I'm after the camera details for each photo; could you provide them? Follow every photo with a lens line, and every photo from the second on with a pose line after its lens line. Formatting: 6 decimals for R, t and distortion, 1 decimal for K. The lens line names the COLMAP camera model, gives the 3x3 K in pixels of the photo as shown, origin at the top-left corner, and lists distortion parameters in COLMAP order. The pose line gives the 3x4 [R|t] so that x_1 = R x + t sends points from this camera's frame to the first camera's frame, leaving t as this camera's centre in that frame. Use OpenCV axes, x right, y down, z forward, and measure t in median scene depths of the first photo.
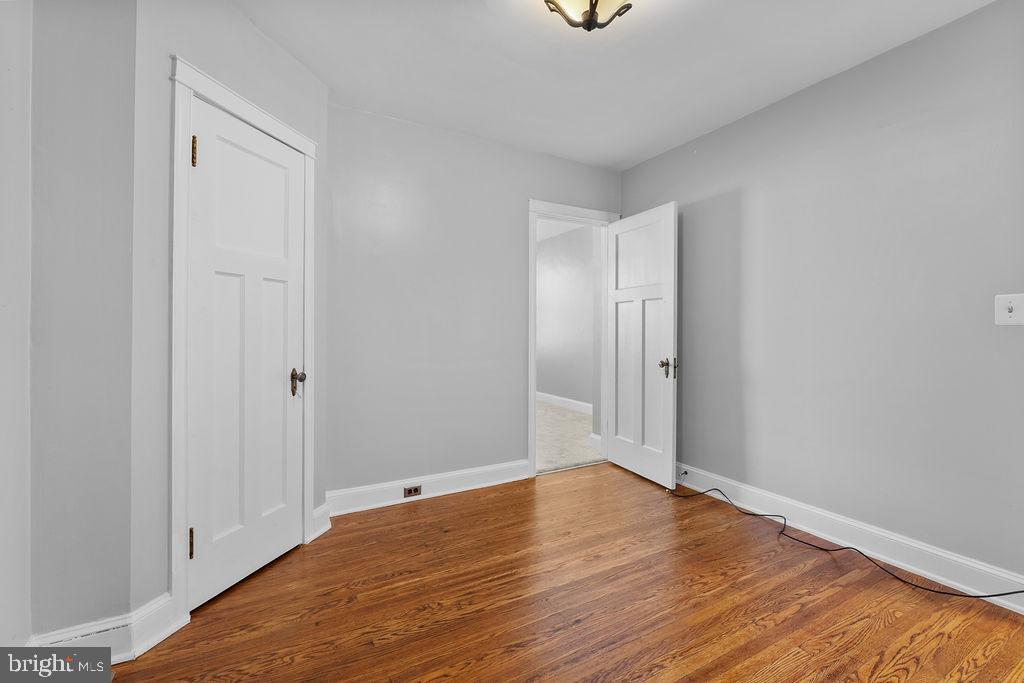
lens RADIAL K [[432.4, 0, 526.3], [0, 432.4, 335.6], [0, 0, 1]] dist [0.002118, 0.000237]
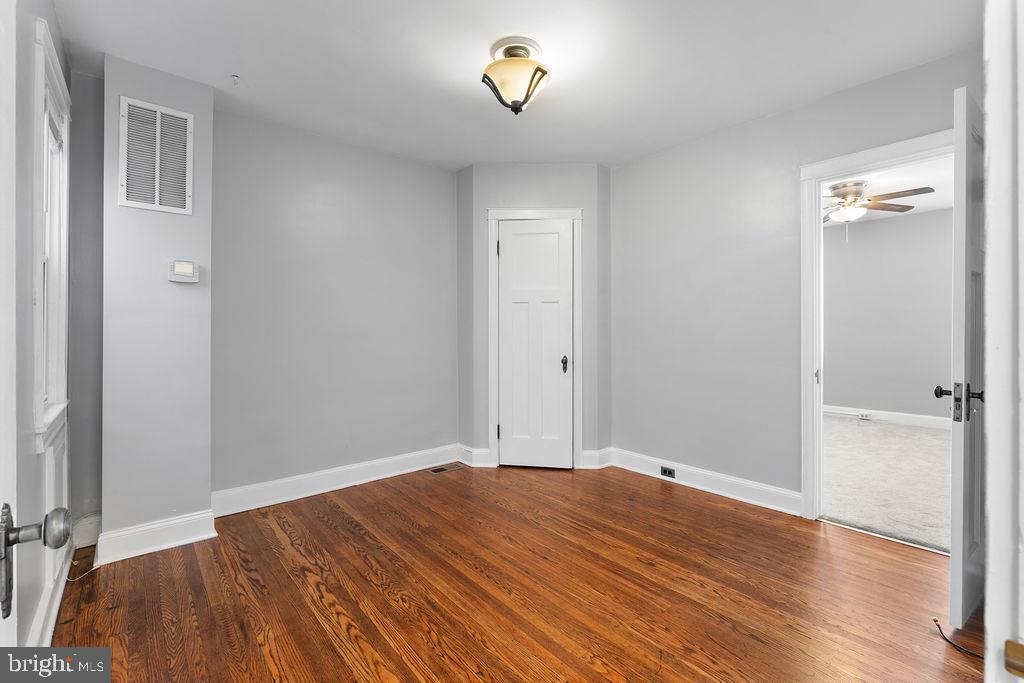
lens RADIAL K [[432.5, 0, 512.0], [0, 432.5, 341.5], [0, 0, 1]] dist [-0.001848, -0.000090]
pose [[0.199143, 0.016507, -0.979831, 1.068322], [-0.003494, 0.999864, 0.016135, -0.002445], [0.979964, 0.000210, 0.199173, 0.513970]]
